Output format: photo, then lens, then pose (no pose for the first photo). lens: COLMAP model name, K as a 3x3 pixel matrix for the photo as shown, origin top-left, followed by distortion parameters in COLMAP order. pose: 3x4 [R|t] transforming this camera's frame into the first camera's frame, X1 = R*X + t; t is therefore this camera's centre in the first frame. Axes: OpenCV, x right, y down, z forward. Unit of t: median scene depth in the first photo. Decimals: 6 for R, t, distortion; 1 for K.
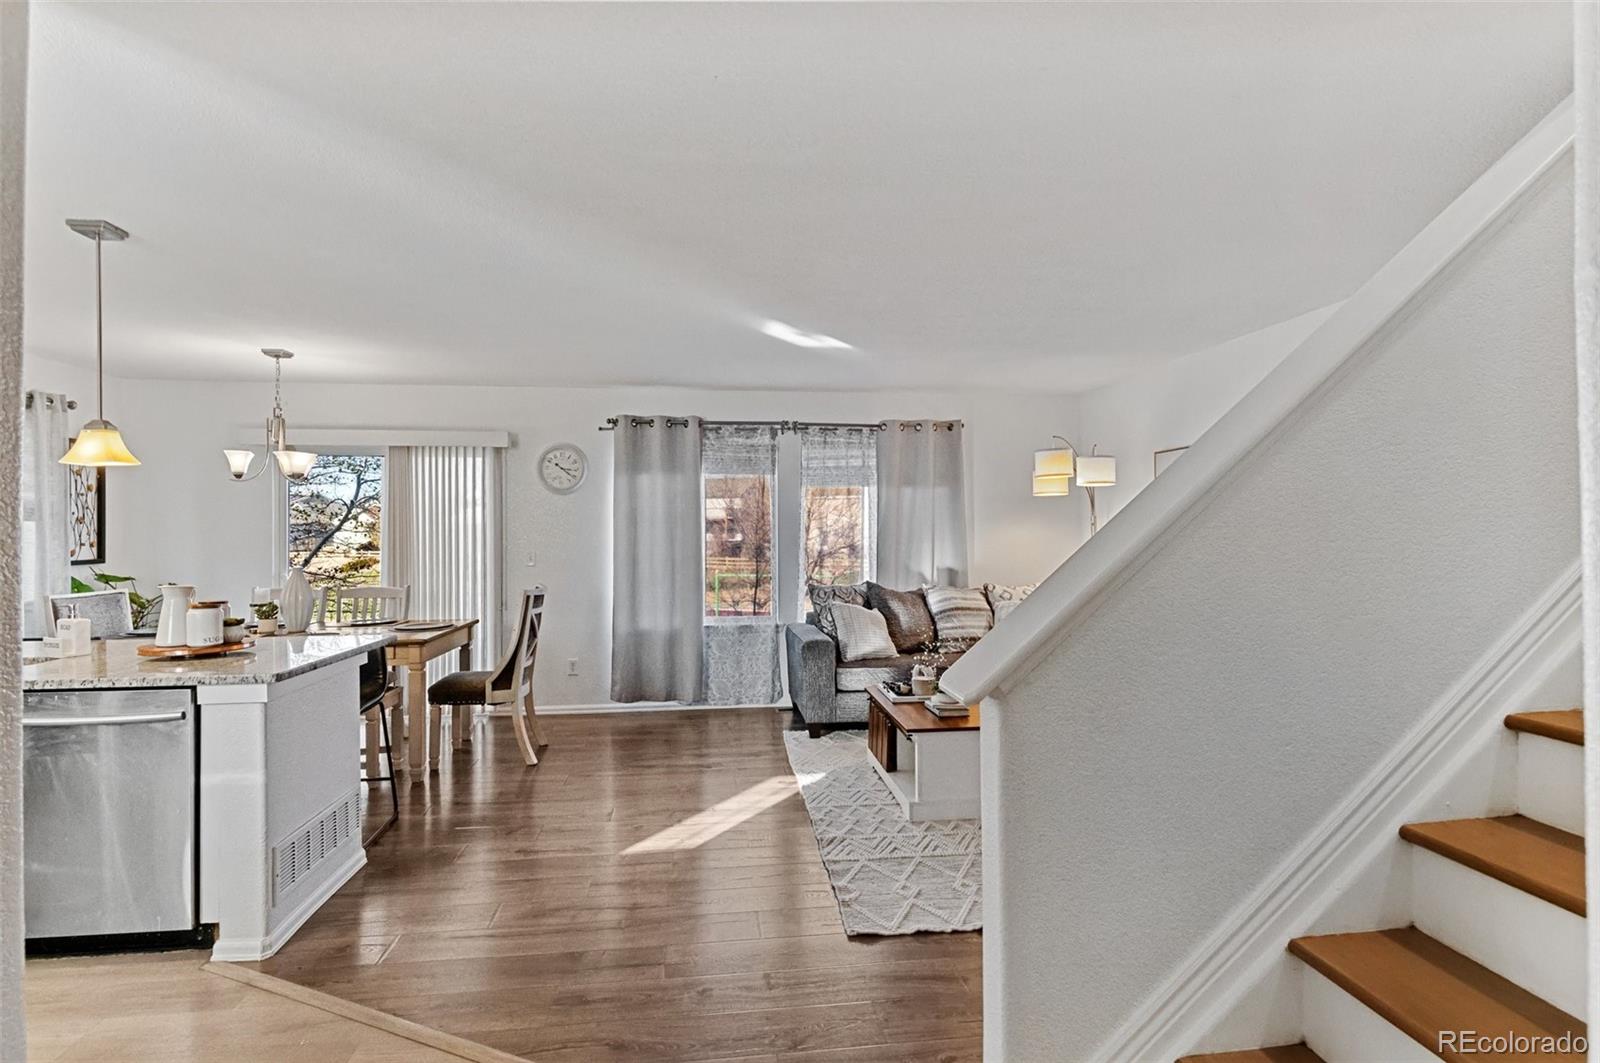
lens RADIAL K [[786.5, 0, 801.2], [0, 786.5, 526.9], [0, 0, 1]] dist [-0.007191, -0.000468]
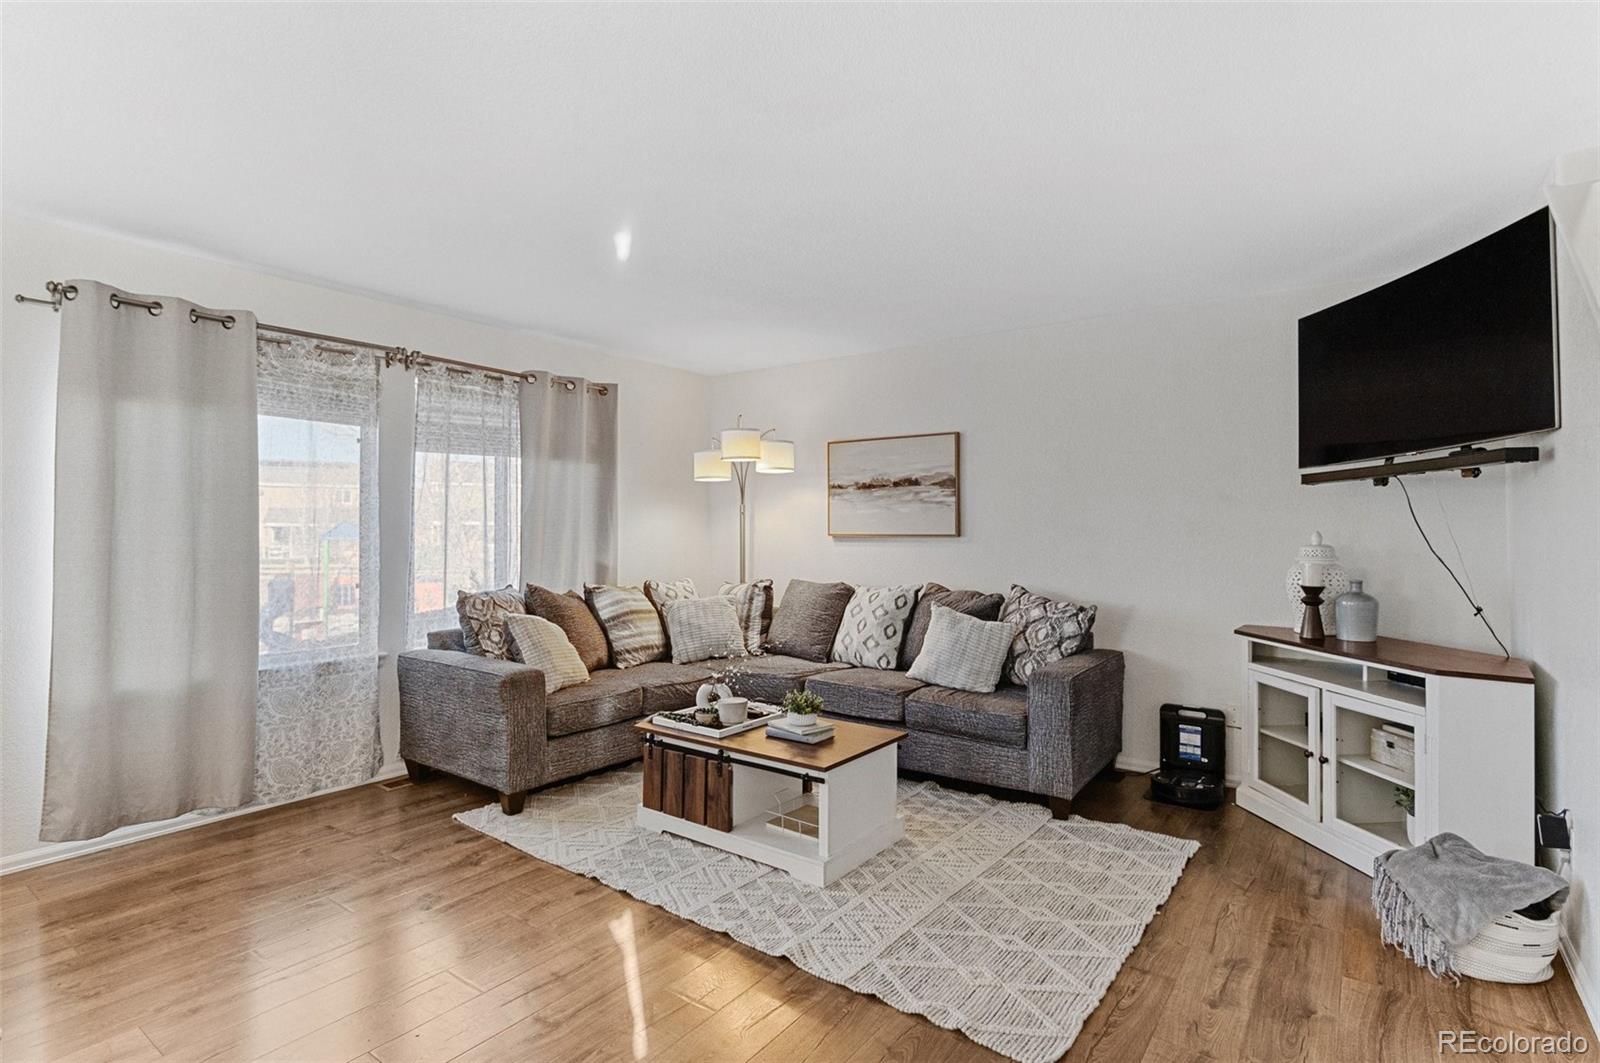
lens RADIAL K [[786.5, 0, 801.8], [0, 786.5, 522.3], [0, 0, 1]] dist [-0.007191, -0.000468]
pose [[0.682152, 0.014439, 0.731067, -0.277867], [-0.013715, 0.999882, -0.006952, 0.012846], [-0.731081, -0.005284, 0.682270, 0.304606]]
